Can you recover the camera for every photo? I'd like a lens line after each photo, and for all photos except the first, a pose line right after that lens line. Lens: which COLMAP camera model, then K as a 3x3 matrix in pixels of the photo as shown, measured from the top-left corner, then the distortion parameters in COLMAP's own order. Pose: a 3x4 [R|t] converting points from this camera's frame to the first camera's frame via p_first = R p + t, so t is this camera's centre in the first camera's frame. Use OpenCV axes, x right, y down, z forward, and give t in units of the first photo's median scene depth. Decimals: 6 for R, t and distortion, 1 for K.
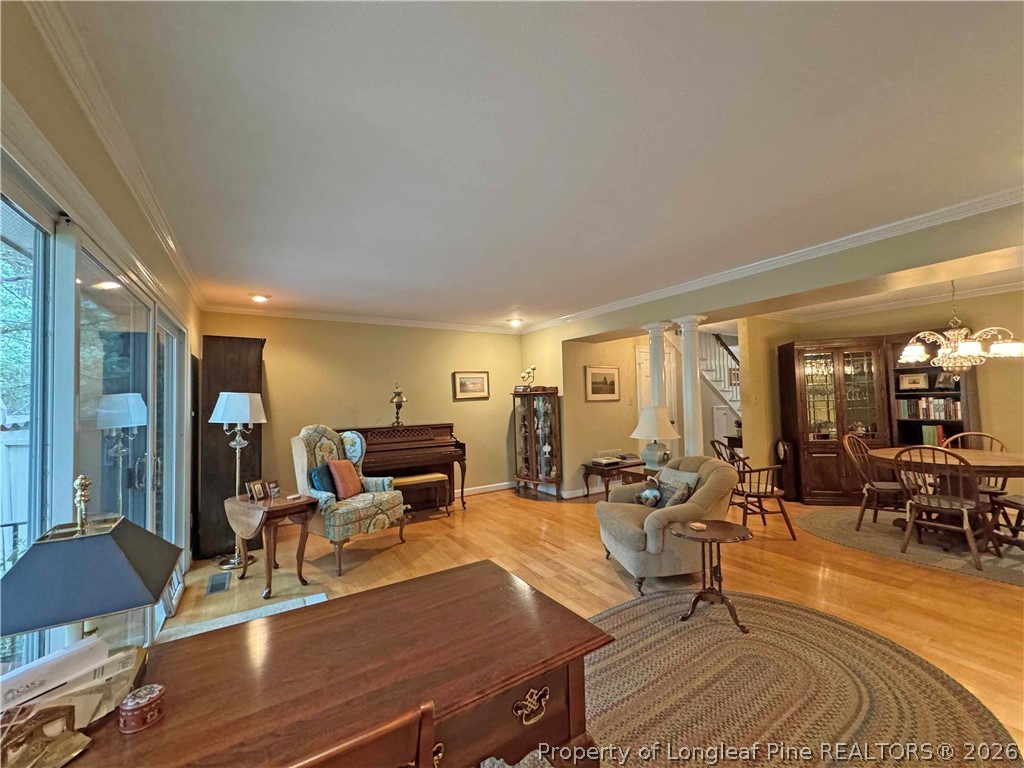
lens RADIAL K [[409.6, 0, 514.5], [0, 409.6, 385.3], [0, 0, 1]] dist [-0.000169, -0.000012]
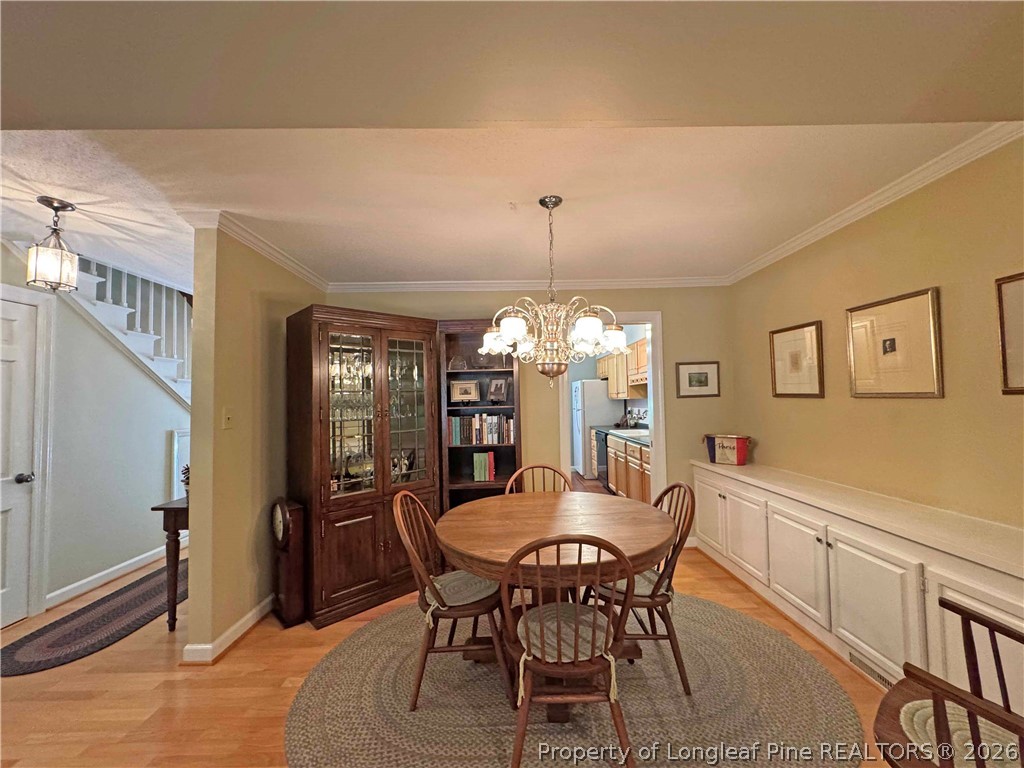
lens RADIAL K [[409.6, 0, 512.0], [0, 409.6, 385.7], [0, 0, 1]] dist [-0.000169, -0.000012]
pose [[0.518339, 0.048051, 0.853824, 0.408749], [-0.024085, 0.998844, -0.041591, 0.008891], [-0.854836, 0.000993, 0.518897, 0.560679]]
